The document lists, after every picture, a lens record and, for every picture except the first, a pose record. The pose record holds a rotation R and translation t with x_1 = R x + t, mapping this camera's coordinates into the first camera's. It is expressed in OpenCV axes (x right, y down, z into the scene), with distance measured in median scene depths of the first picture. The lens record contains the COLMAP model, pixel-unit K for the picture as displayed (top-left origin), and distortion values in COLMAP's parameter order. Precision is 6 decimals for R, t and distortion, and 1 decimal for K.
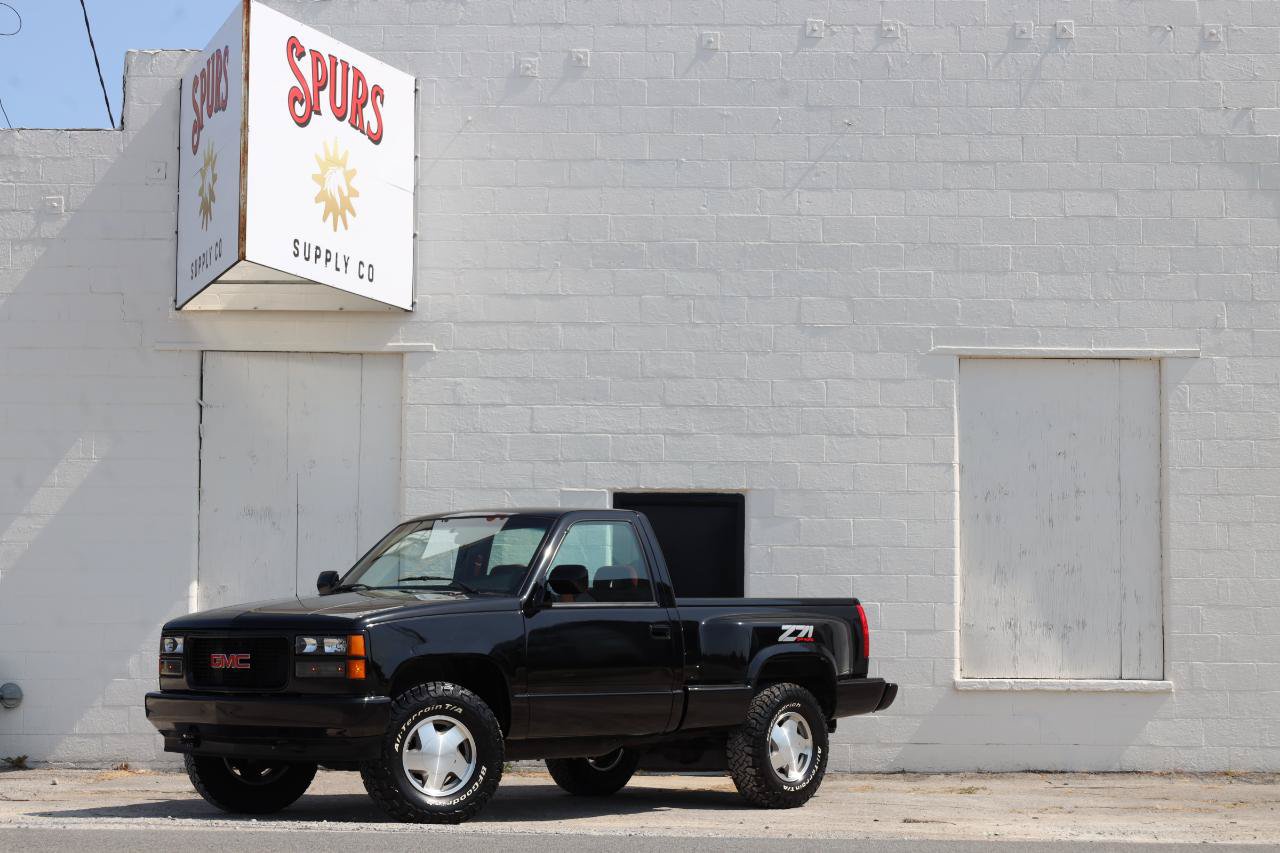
lens RADIAL K [[2469.3, 0, 639.1], [0, 2469.3, 432.2], [0, 0, 1]] dist [-0.012432, 0.031377]
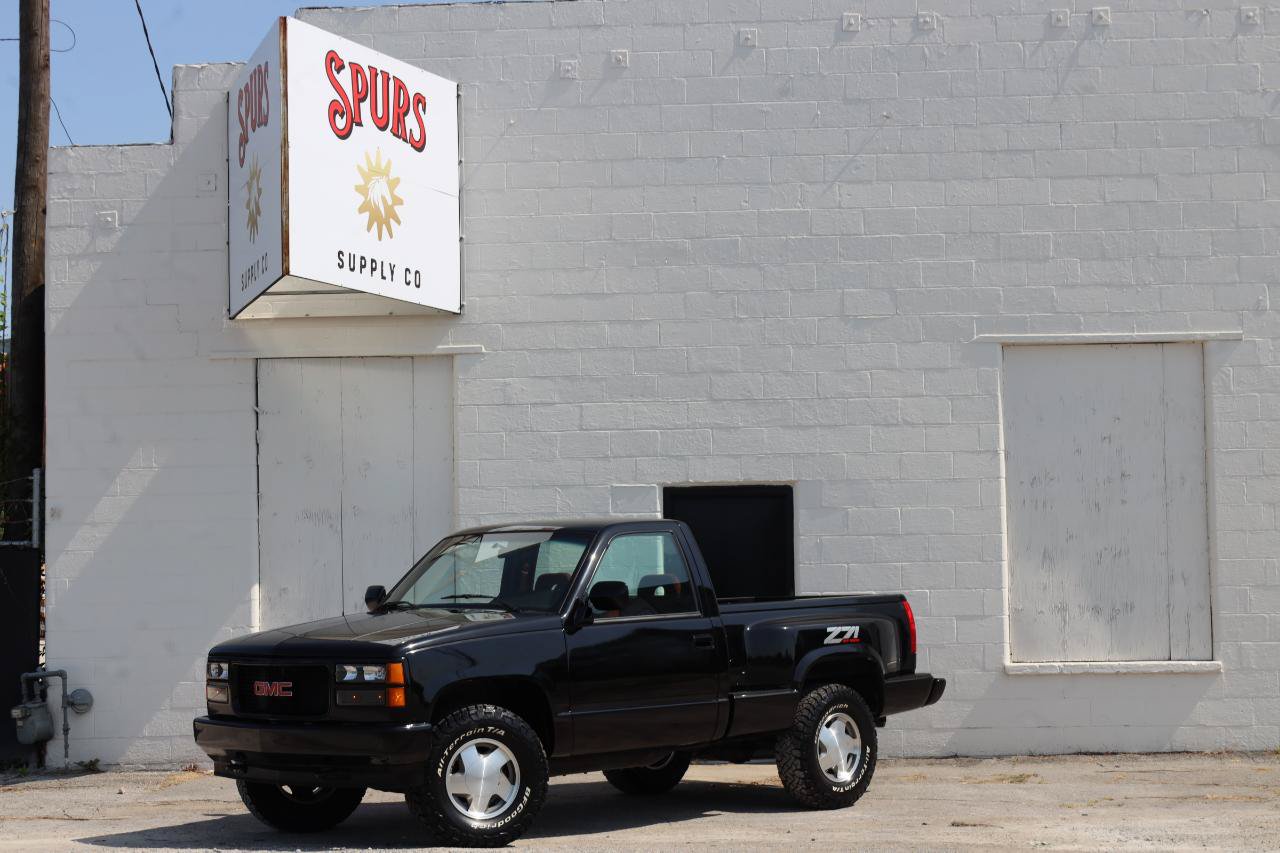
lens RADIAL K [[2329.0, 0, 636.6], [0, 2329.0, 443.9], [0, 0, 1]] dist [-0.022338, 0.108966]
pose [[0.999045, -0.025695, -0.035334, 0.013256], [0.026723, 0.999224, 0.028950, -0.021984], [0.034562, -0.029867, 0.998956, 0.044446]]
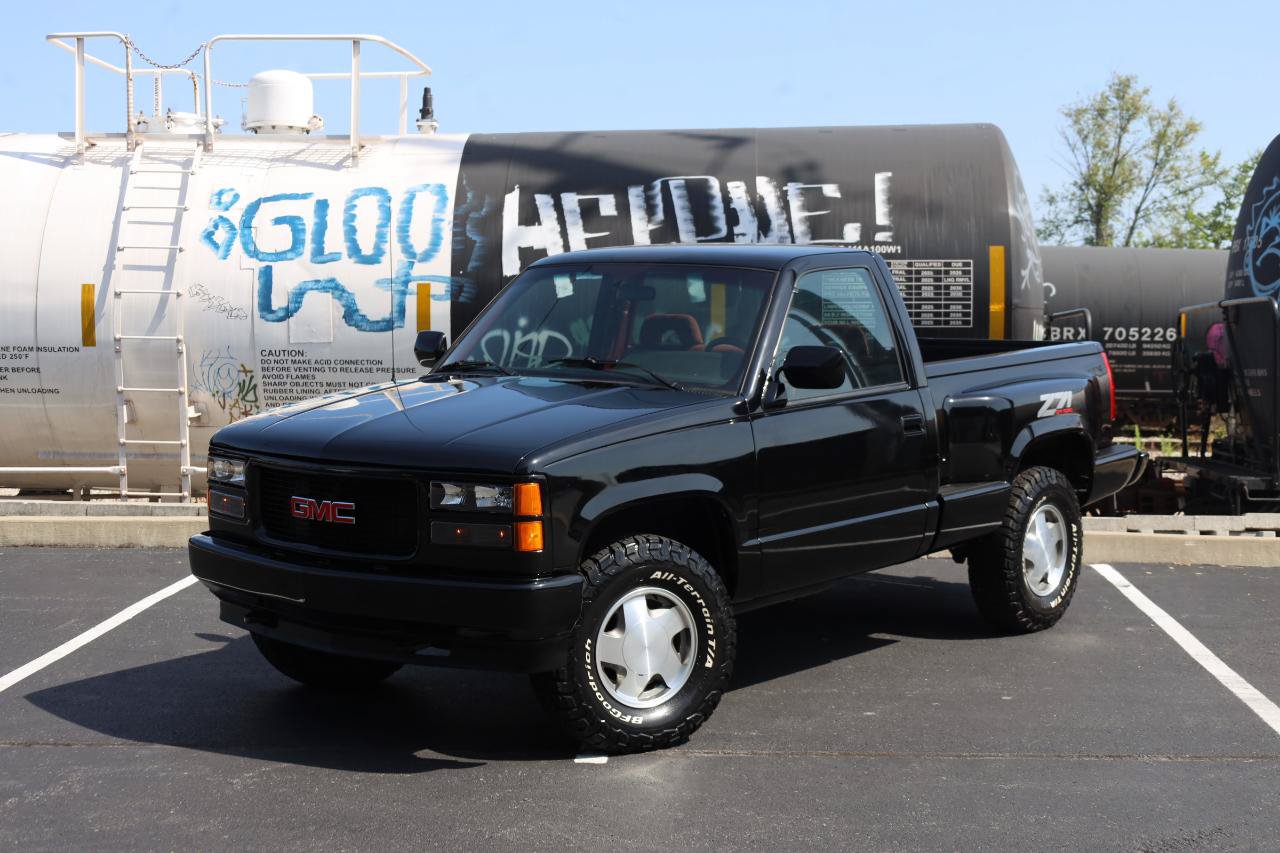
lens RADIAL K [[1968.3, 0, 643.6], [0, 1968.3, 426.5], [0, 0, 1]] dist [0.008655, 0.107374]
pose [[0.998629, -0.008370, 0.051665, -0.077939], [-0.001117, 0.983494, 0.180935, -0.016698], [-0.052327, -0.180744, 0.982137, 0.354602]]
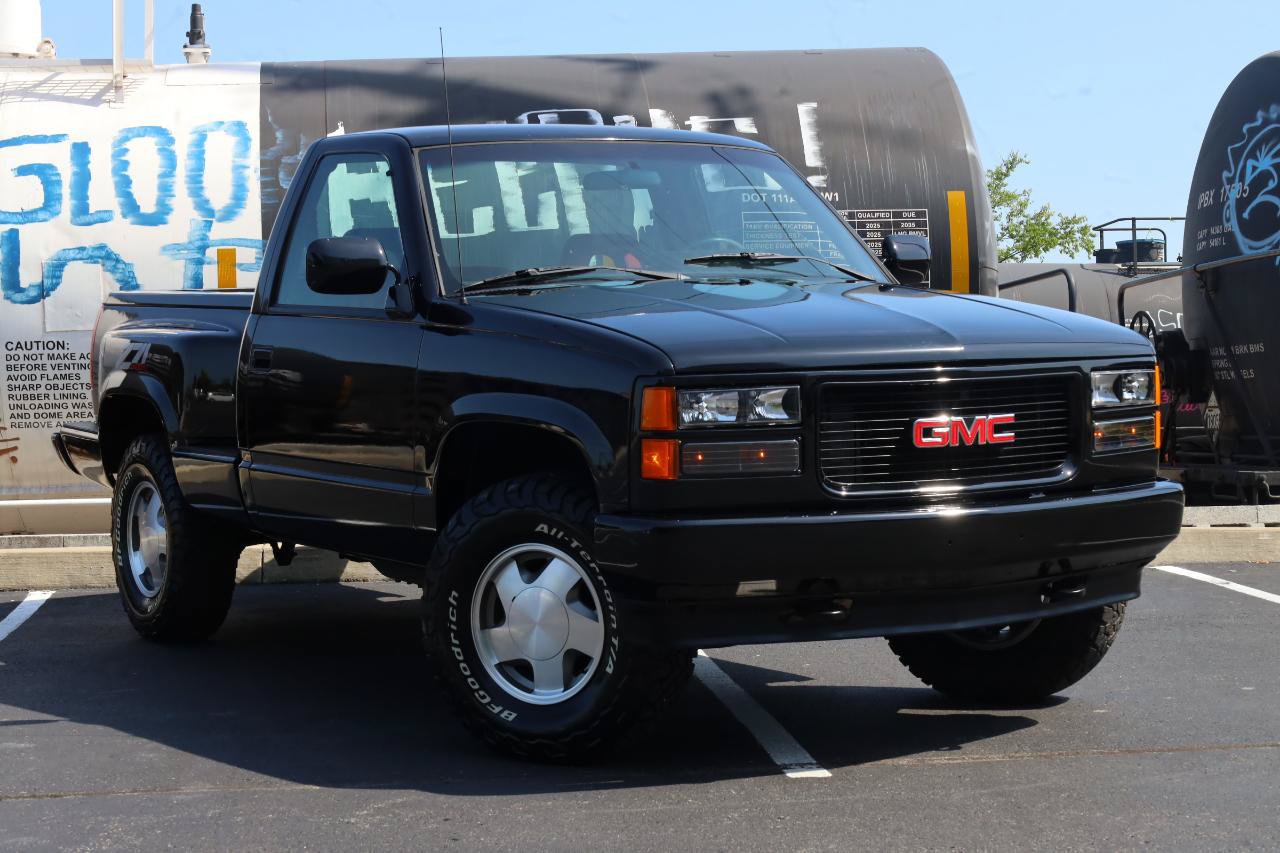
lens RADIAL K [[2422.2, 0, 641.0], [0, 2422.2, 429.9], [0, 0, 1]] dist [-0.014231, 0.077159]
pose [[0.974663, -0.033235, 0.221197, -0.165125], [0.000850, 0.989443, 0.144917, 0.017090], [-0.223678, -0.141057, 0.964402, 0.398201]]
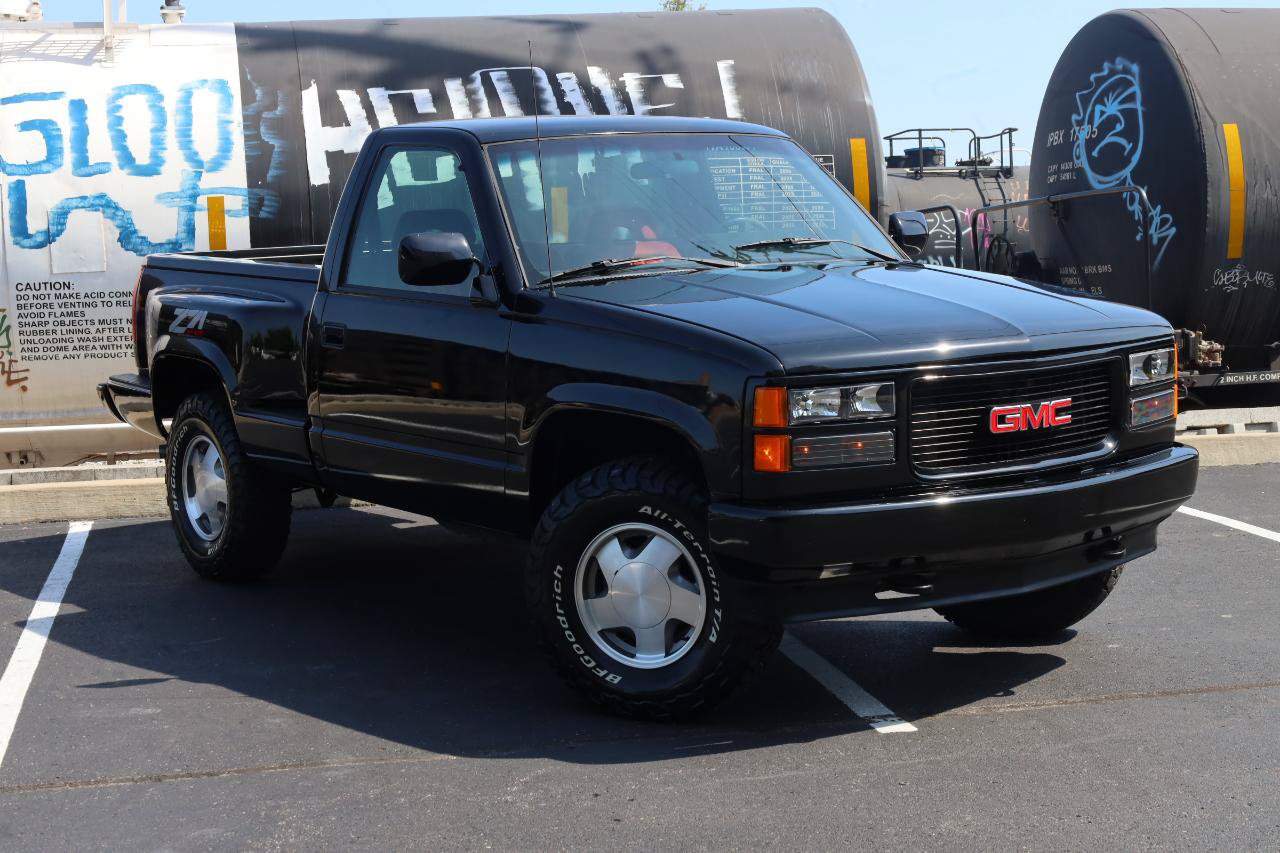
lens RADIAL K [[2046.9, 0, 646.2], [0, 2046.9, 421.1], [0, 0, 1]] dist [0.027975, -0.086393]
pose [[0.951037, -0.064126, 0.302352, -0.198749], [0.000975, 0.978858, 0.204541, 0.002164], [-0.309076, -0.194231, 0.930992, 0.439134]]
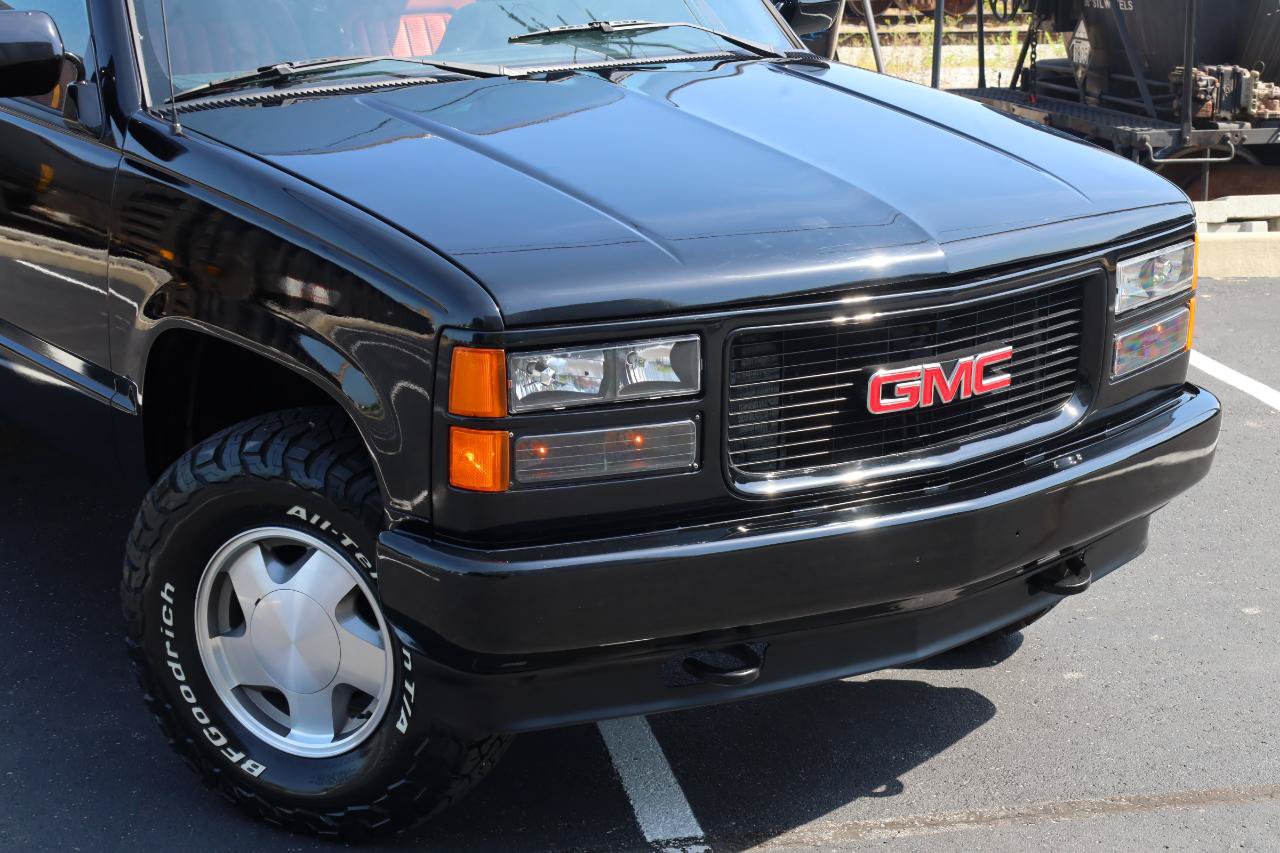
lens RADIAL K [[2280.2, 0, 638.7], [0, 2280.2, 428.2], [0, 0, 1]] dist [-0.015037, 0.099347]
pose [[0.952503, -0.082751, 0.293069, -0.134114], [-0.028066, 0.934421, 0.355062, -0.003555], [-0.303232, -0.346423, 0.887717, 0.537201]]
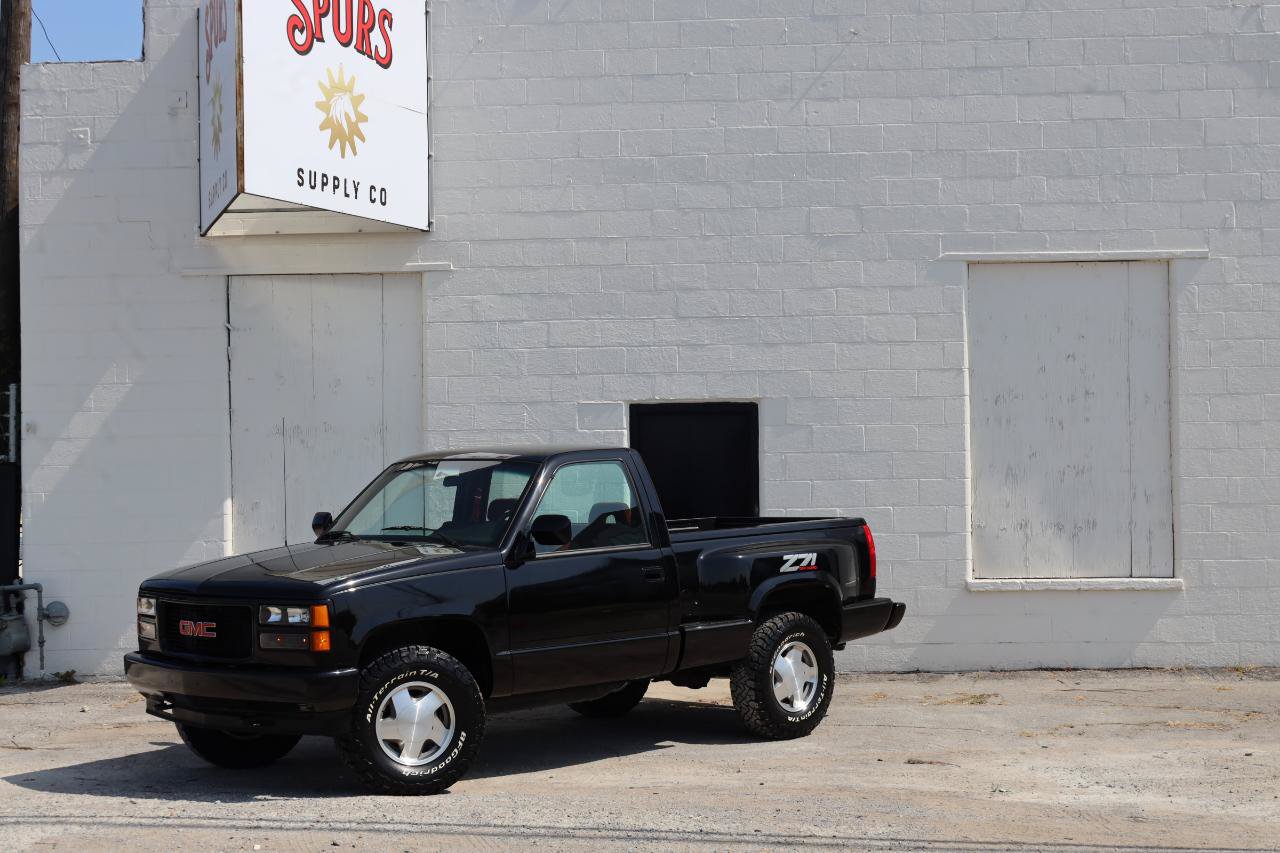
lens RADIAL K [[2033.6, 0, 629.9], [0, 2033.6, 436.0], [0, 0, 1]] dist [-0.014402, -0.033468]
pose [[0.998552, -0.021455, -0.049325, 0.031645], [0.025282, 0.996607, 0.078324, -0.029010], [0.047477, -0.079458, 0.995707, 0.162171]]
